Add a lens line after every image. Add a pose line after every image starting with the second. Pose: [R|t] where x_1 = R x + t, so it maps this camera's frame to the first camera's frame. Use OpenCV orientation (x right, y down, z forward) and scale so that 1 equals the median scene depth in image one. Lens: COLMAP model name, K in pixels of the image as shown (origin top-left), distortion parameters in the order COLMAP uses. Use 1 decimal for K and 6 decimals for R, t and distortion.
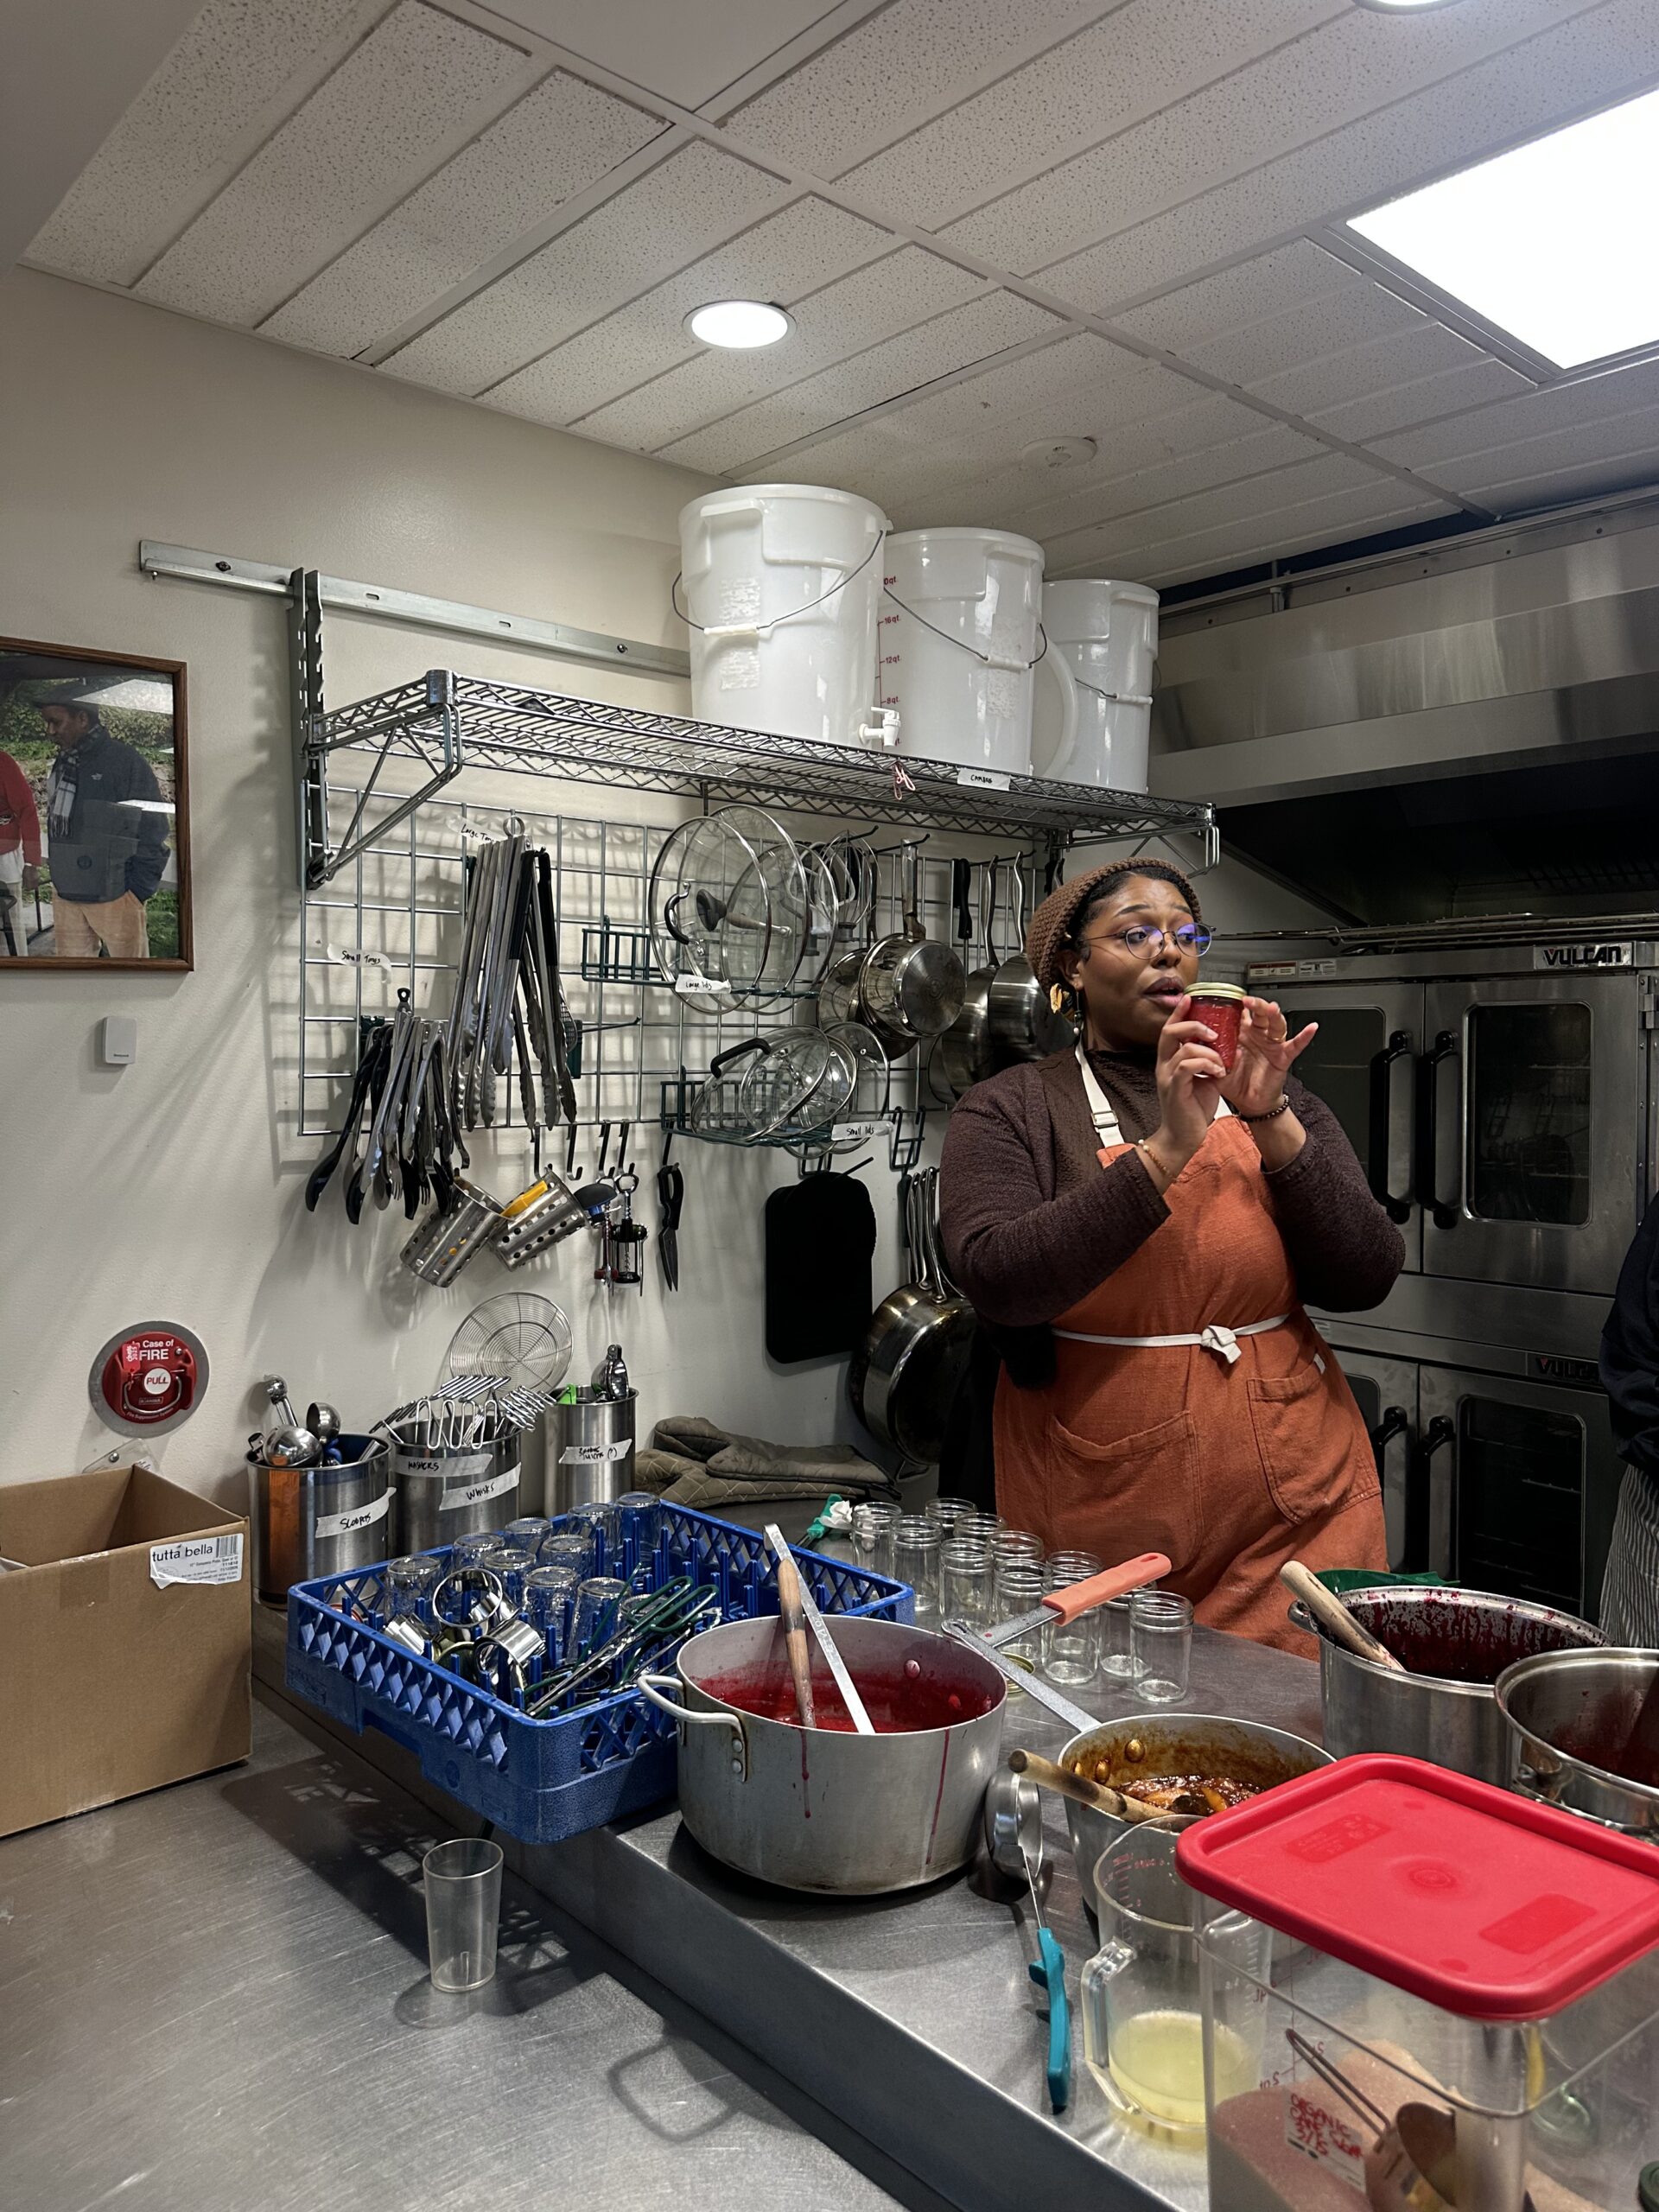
lens RADIAL K [[1501.1, 0, 839.2], [0, 1501.1, 1100.7], [0, 0, 1]] dist [-0.004133, -0.005443]
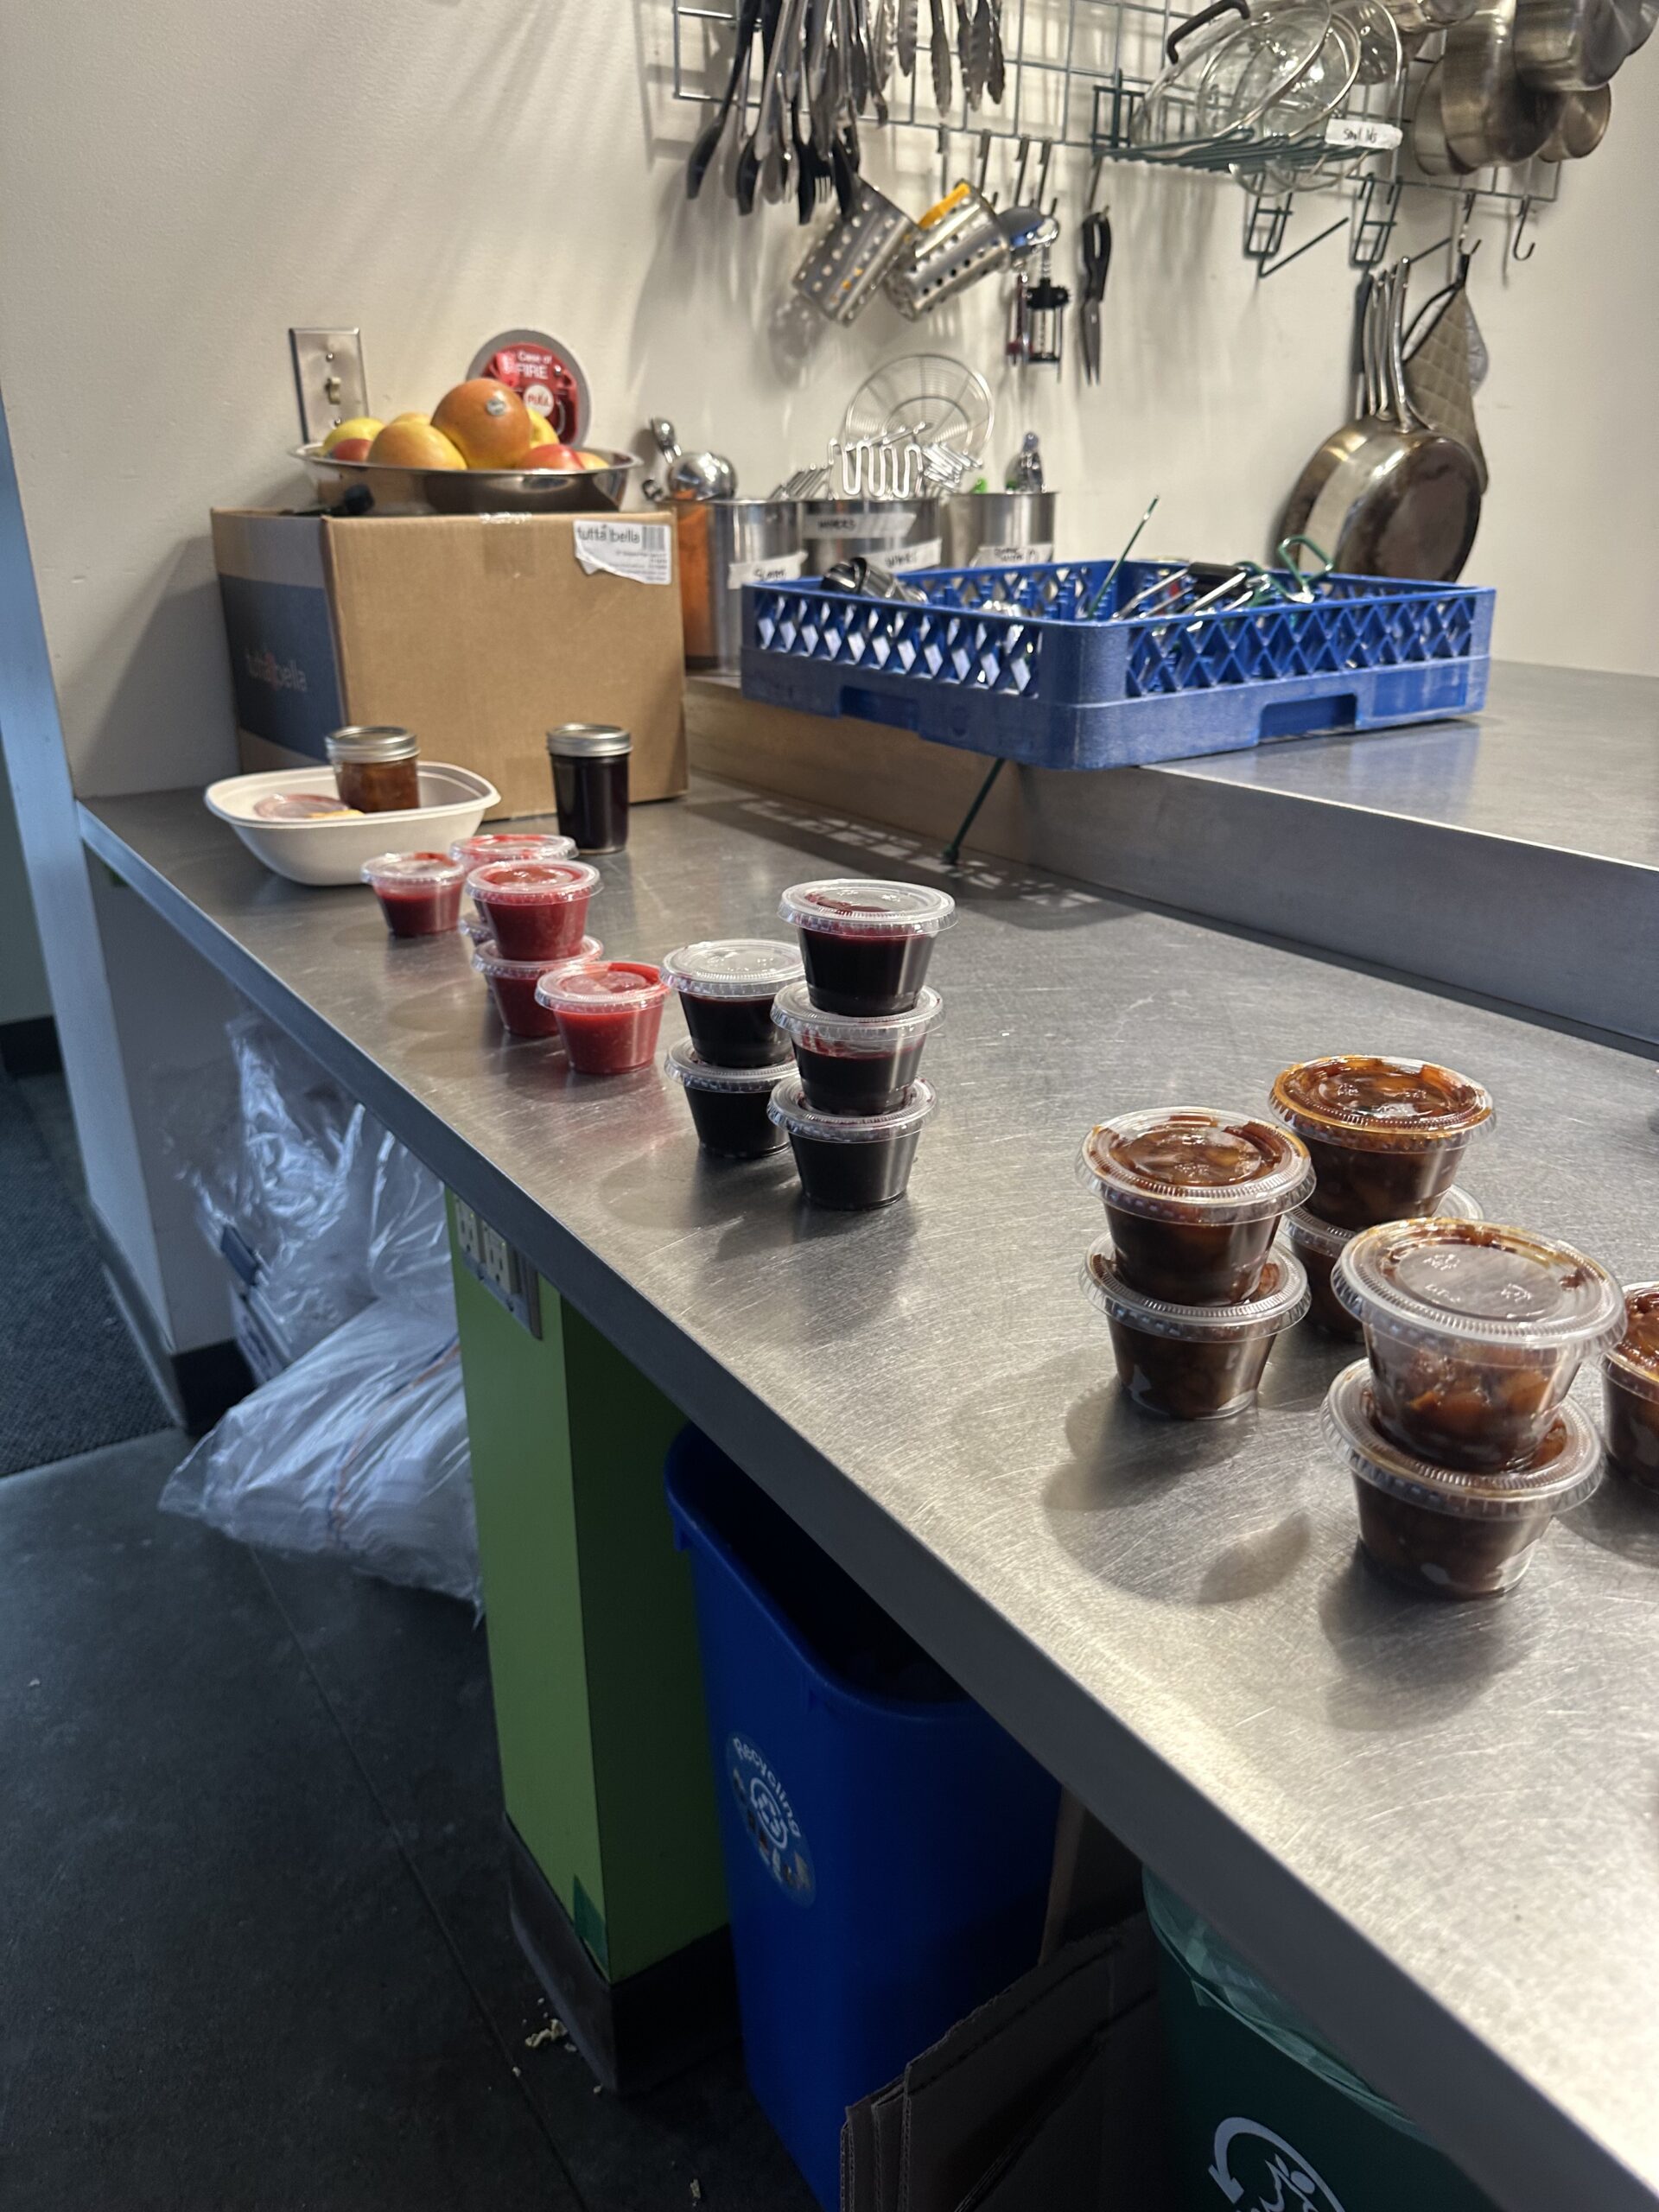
lens RADIAL K [[1577.4, 0, 823.1], [0, 1577.4, 1108.8], [0, 0, 1]] dist [-0.005977, -0.011770]
pose [[0.986927, 0.046839, -0.154213, -0.117099], [0.010640, 0.935817, 0.352326, 0.214930], [0.160818, -0.349360, 0.923084, 0.046005]]
